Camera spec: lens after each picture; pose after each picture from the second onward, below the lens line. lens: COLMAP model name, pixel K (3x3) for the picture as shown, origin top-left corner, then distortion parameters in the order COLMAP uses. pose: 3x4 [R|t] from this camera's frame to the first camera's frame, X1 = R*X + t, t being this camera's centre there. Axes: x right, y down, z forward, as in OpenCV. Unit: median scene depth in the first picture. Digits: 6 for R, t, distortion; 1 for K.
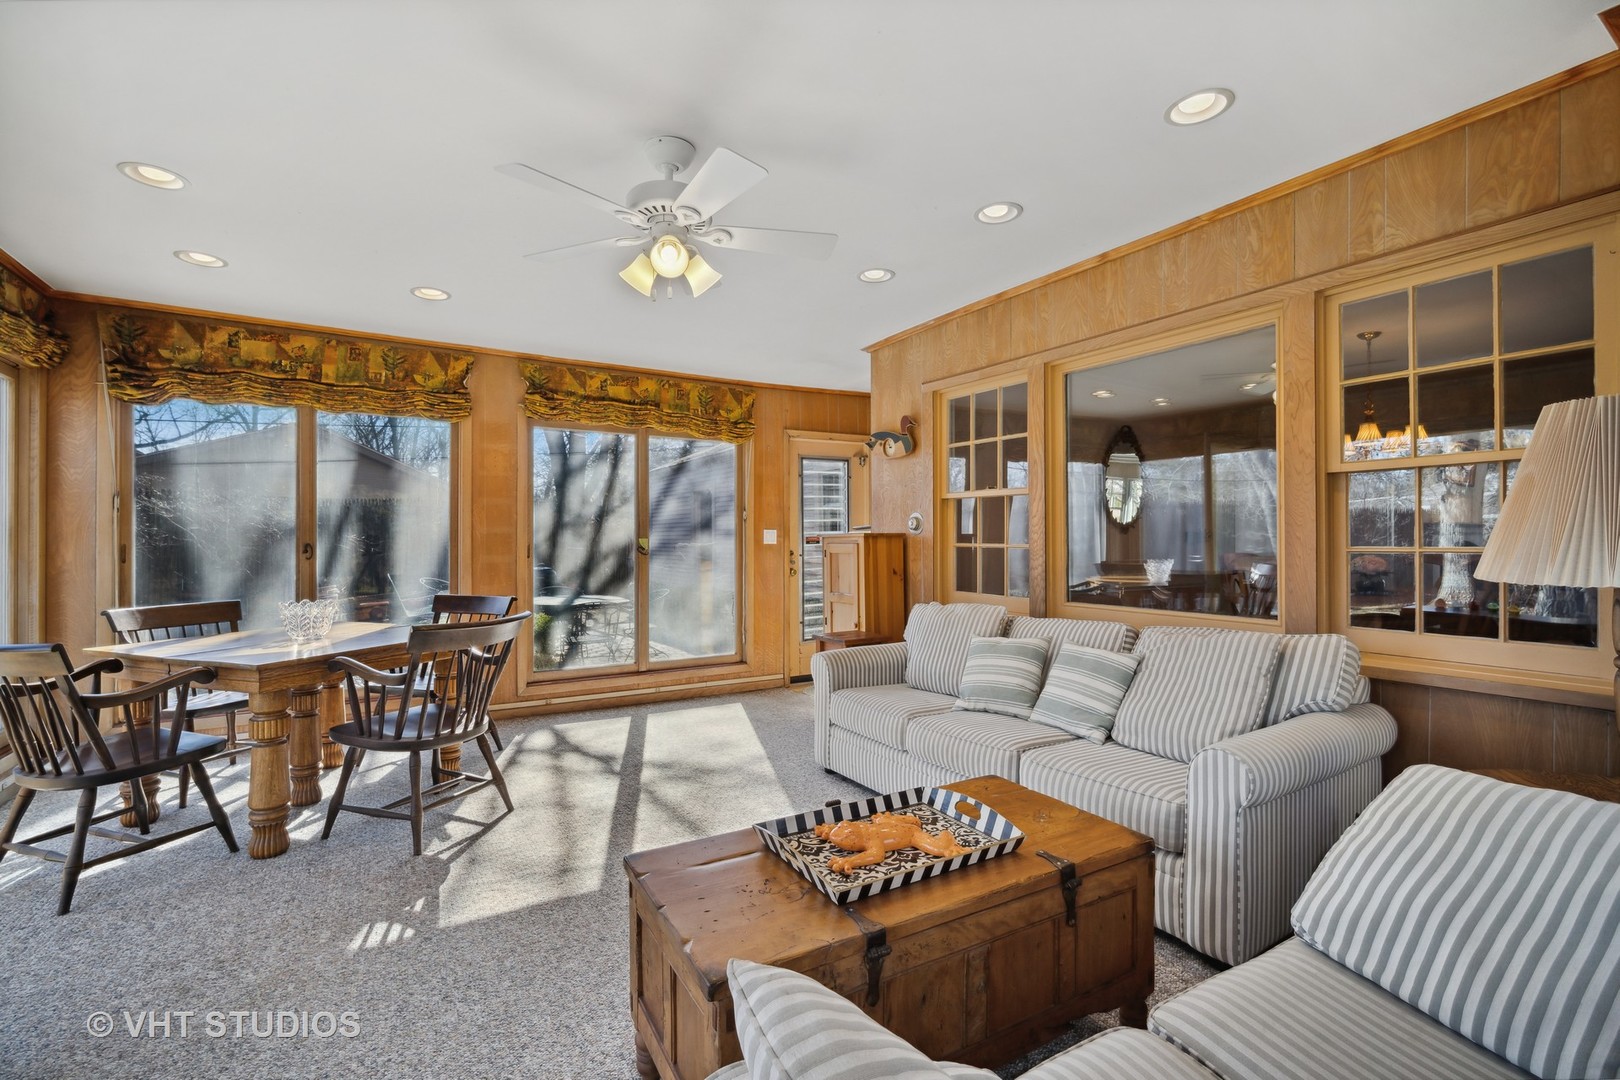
lens RADIAL K [[722.0, 0, 809.9], [0, 722.0, 535.4], [0, 0, 1]] dist [-0.001071, -0.000079]
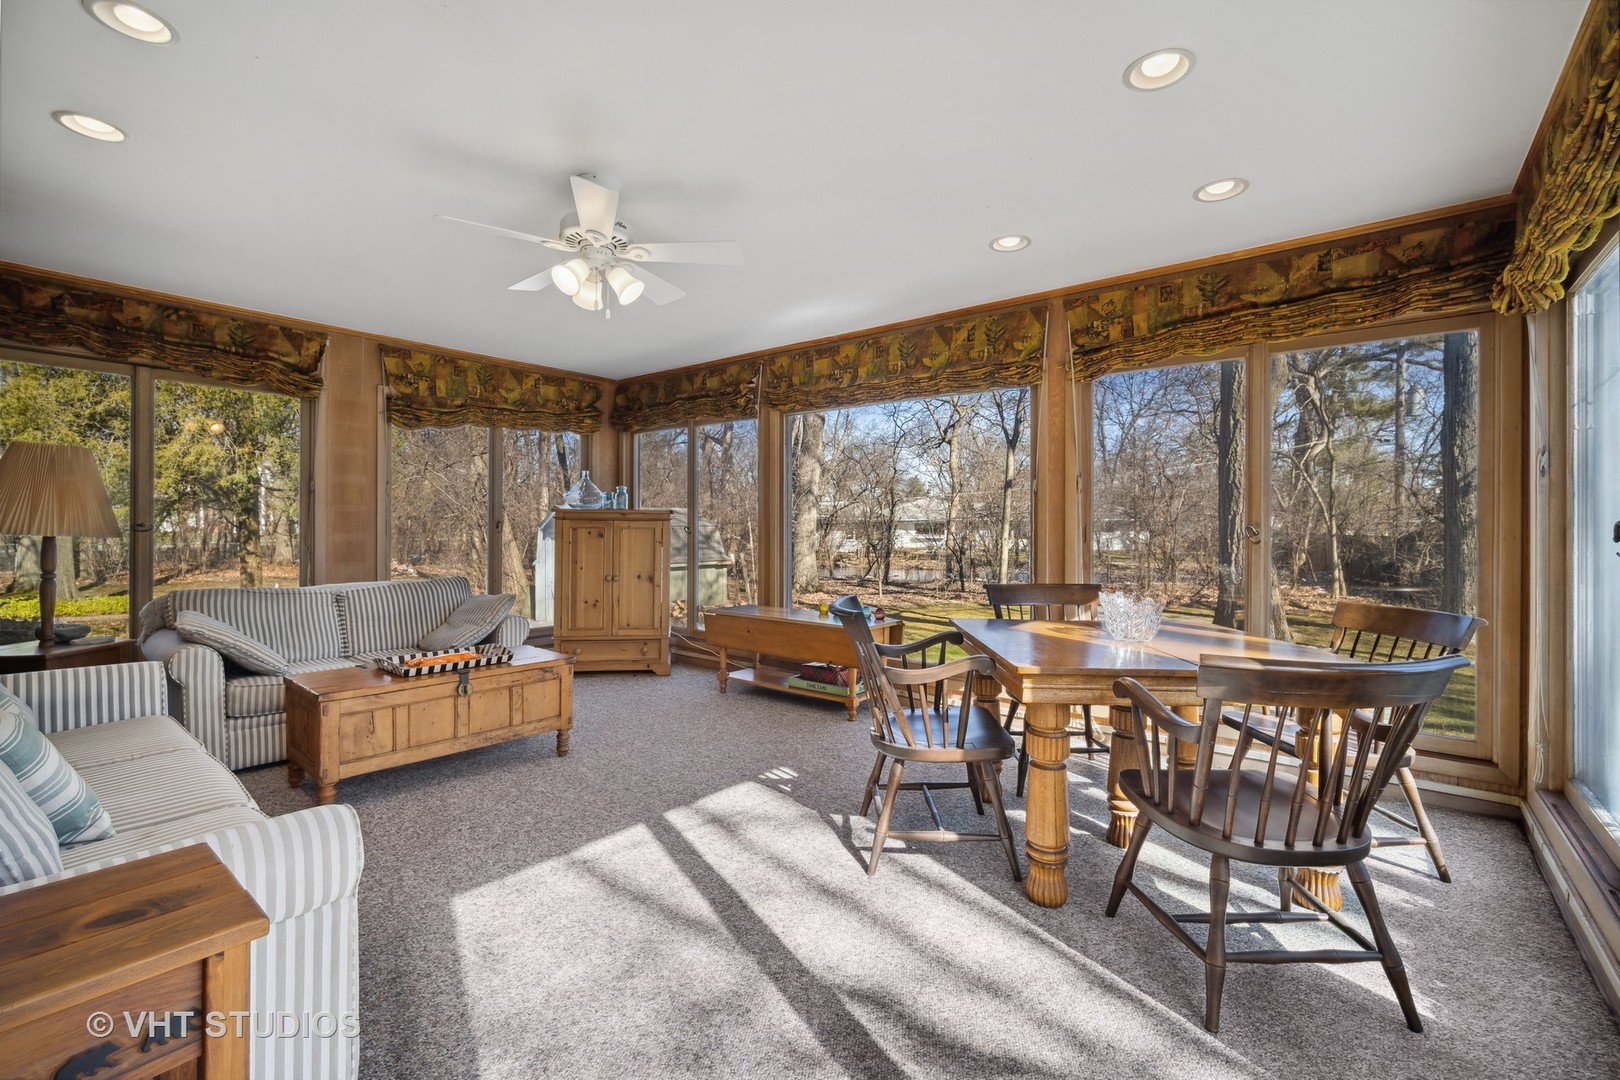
lens RADIAL K [[701.5, 0, 813.1], [0, 701.5, 539.7], [0, 0, 1]] dist [-0.002745, -0.000411]
pose [[-0.943780, 0.000809, -0.330574, -0.116137], [-0.002243, 0.999958, 0.008851, 0.015840], [0.330568, 0.009094, -0.943739, 1.868446]]
